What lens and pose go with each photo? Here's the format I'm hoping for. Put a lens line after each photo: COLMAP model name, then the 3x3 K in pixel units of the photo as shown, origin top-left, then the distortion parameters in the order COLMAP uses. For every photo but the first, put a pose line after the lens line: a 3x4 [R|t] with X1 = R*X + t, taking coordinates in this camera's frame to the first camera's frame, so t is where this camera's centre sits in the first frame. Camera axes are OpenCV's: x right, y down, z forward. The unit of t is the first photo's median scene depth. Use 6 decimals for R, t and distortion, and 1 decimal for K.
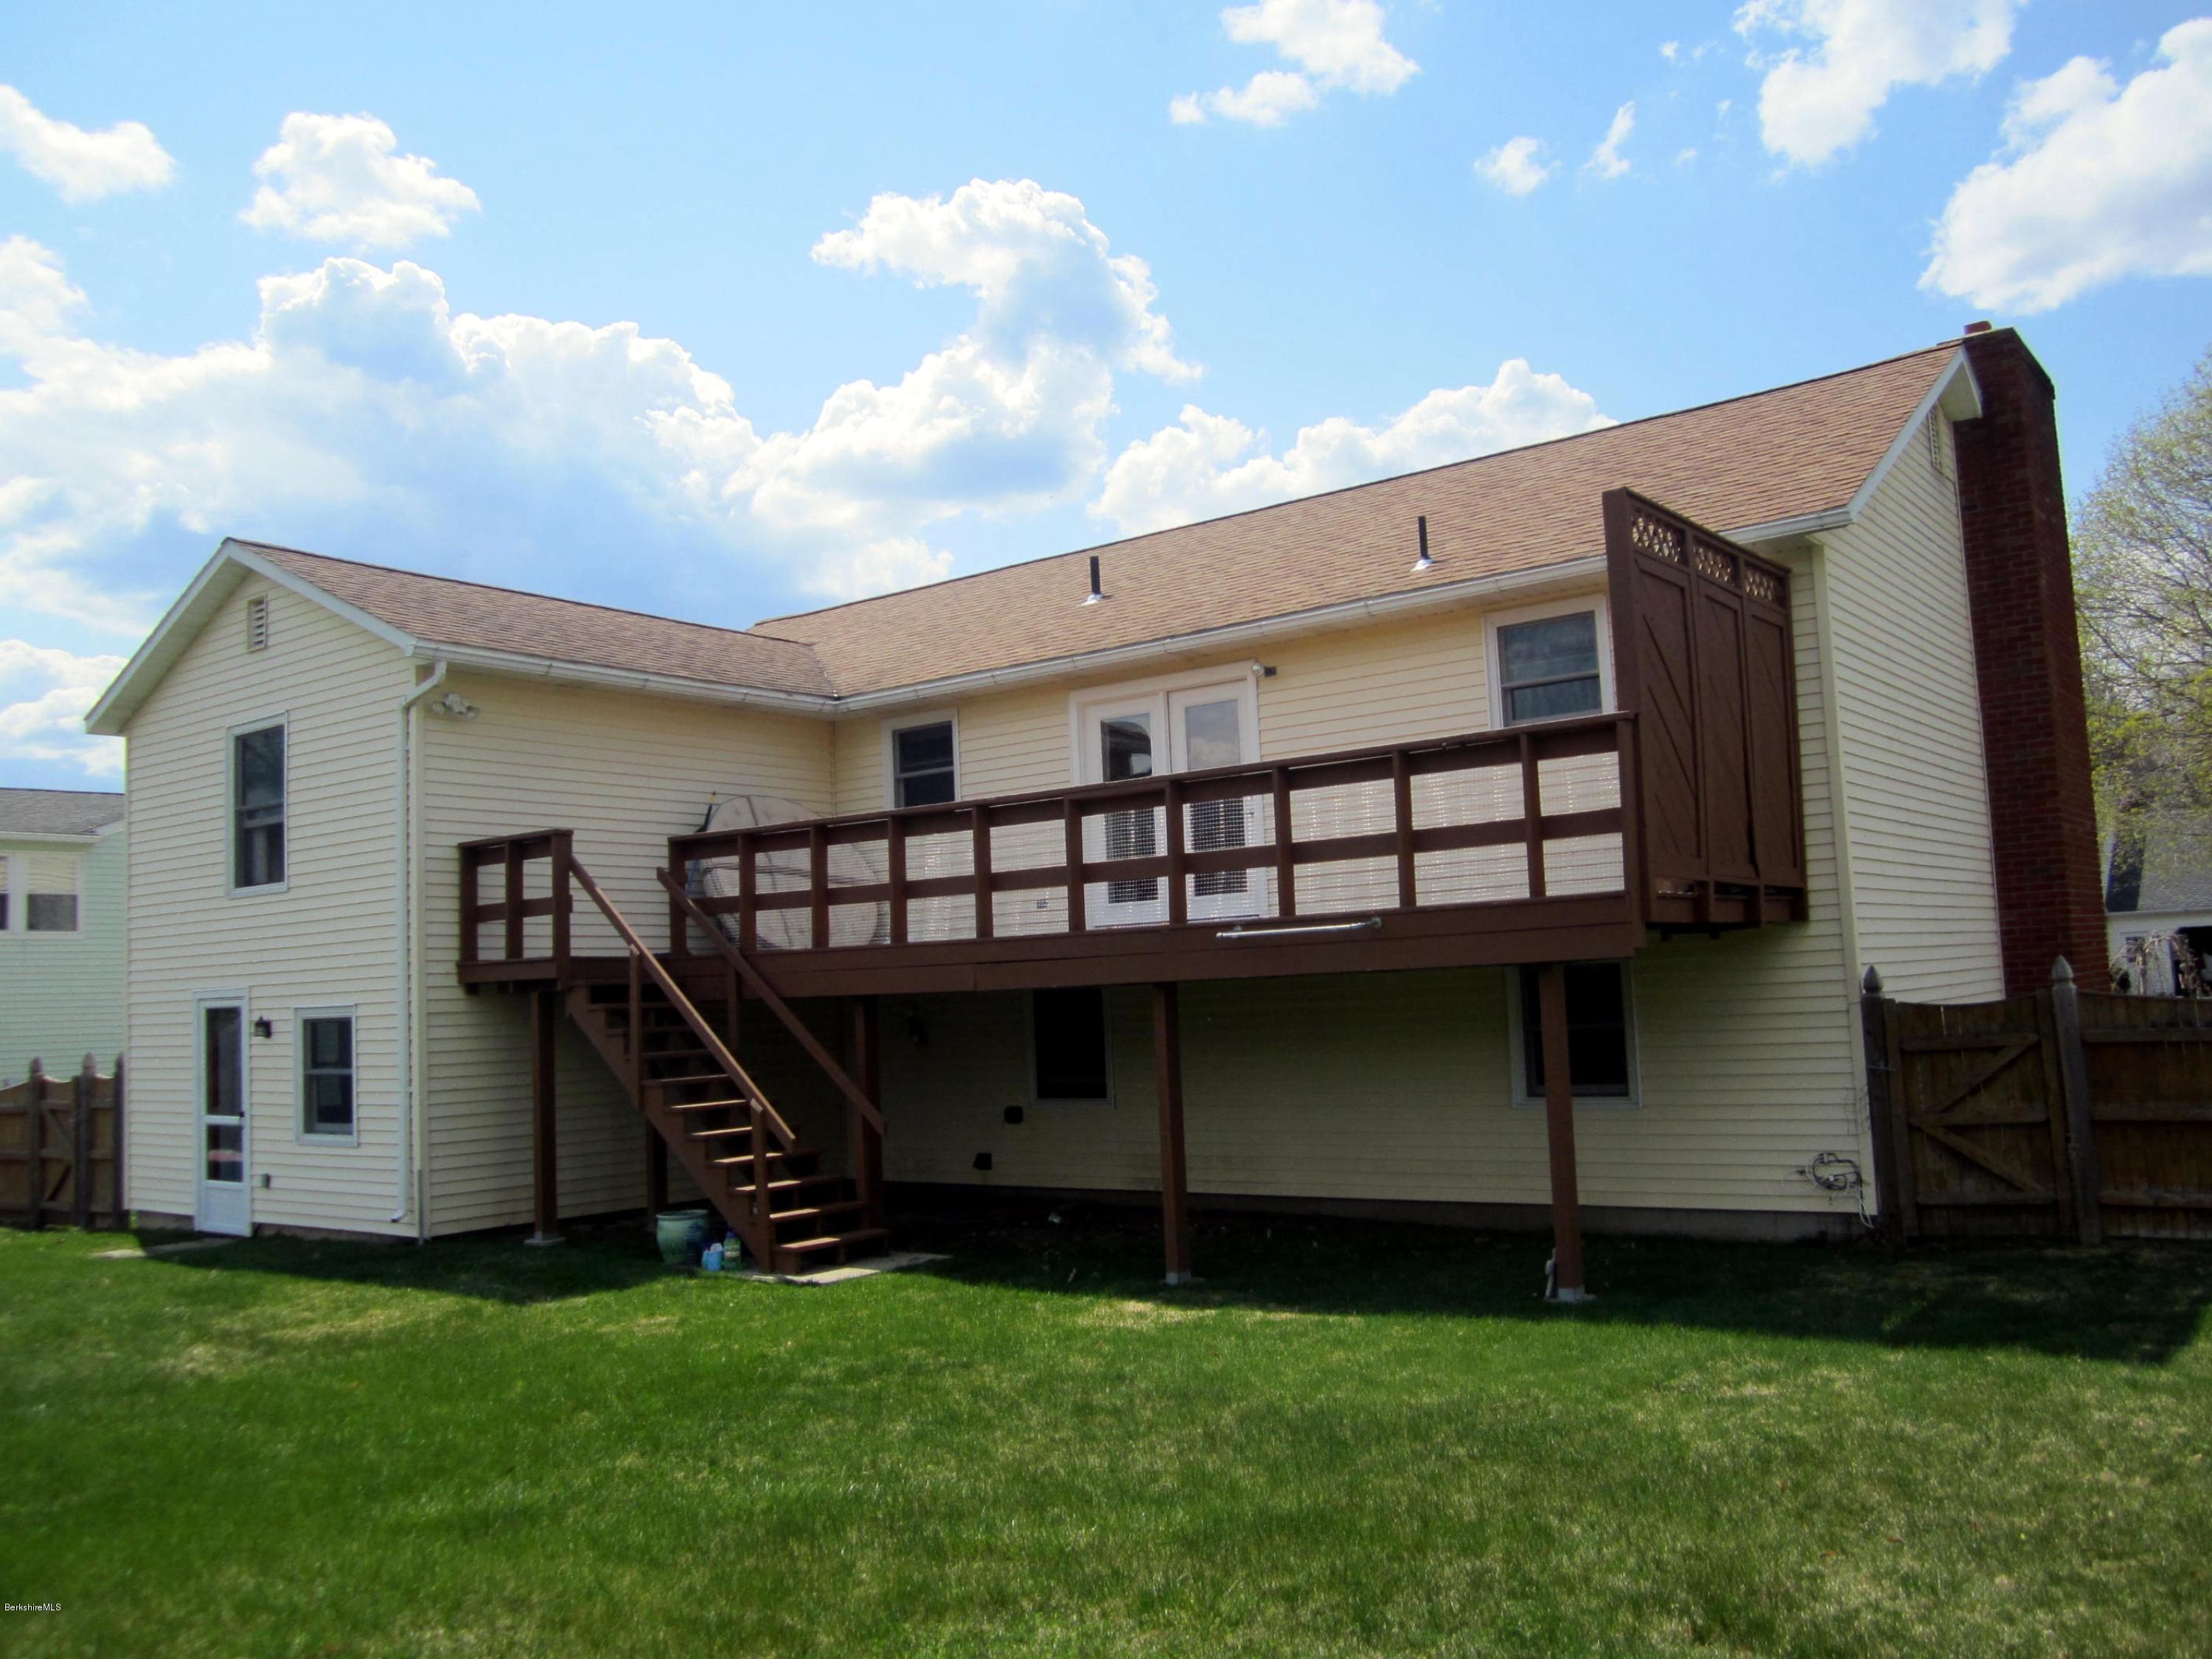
lens RADIAL K [[1797.1, 0, 1099.8], [0, 1797.1, 832.0], [0, 0, 1]] dist [-0.064657, 0.010089]
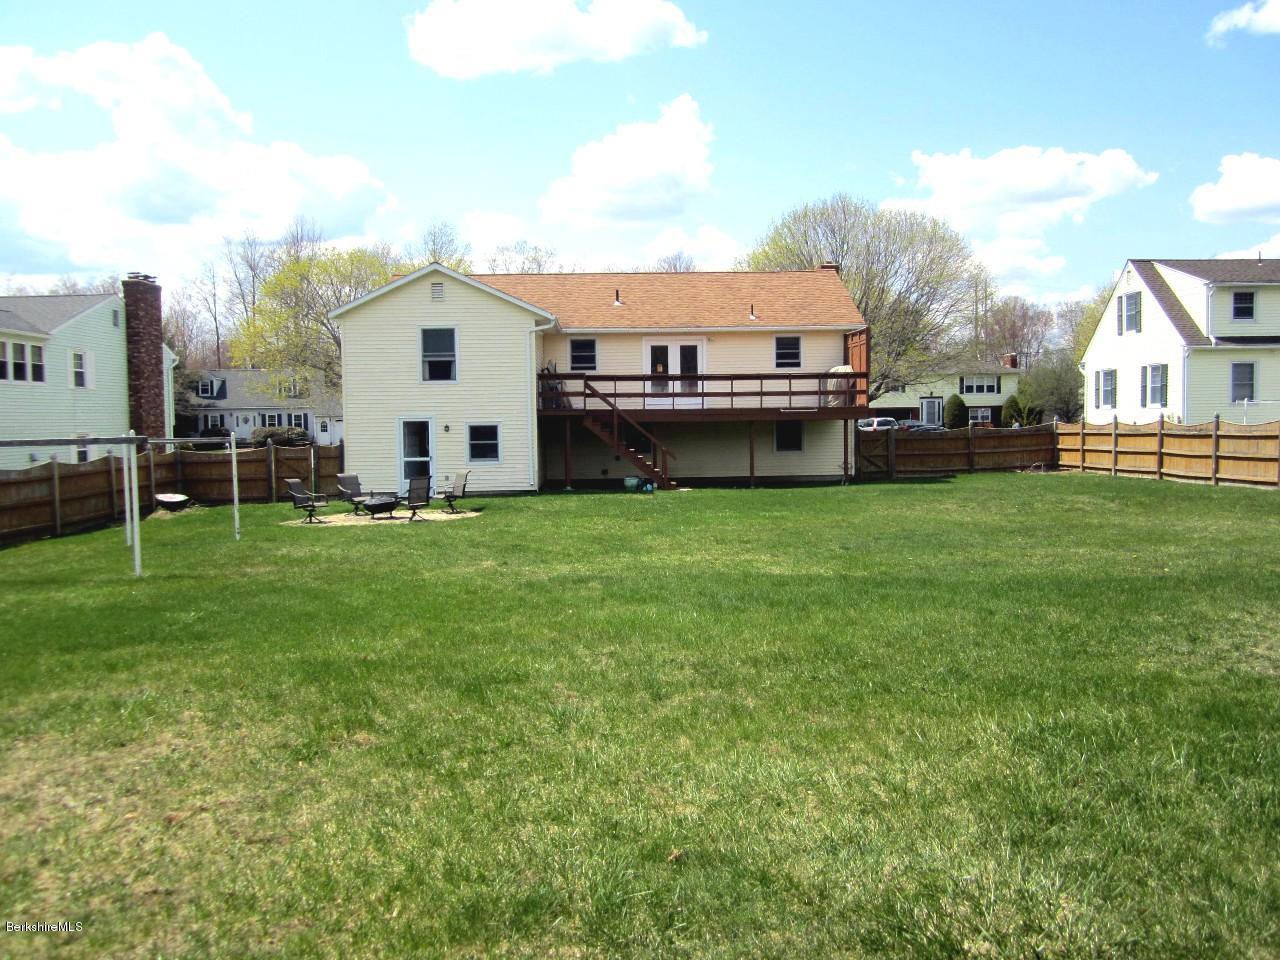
lens RADIAL K [[1039.9, 0, 644.5], [0, 1039.9, 480.3], [0, 0, 1]] dist [-0.064657, 0.010089]
pose [[0.769058, -0.004494, 0.639163, -1.441019], [-0.079163, 0.991607, 0.102222, -0.010877], [-0.634258, -0.129213, 0.762247, -0.638338]]
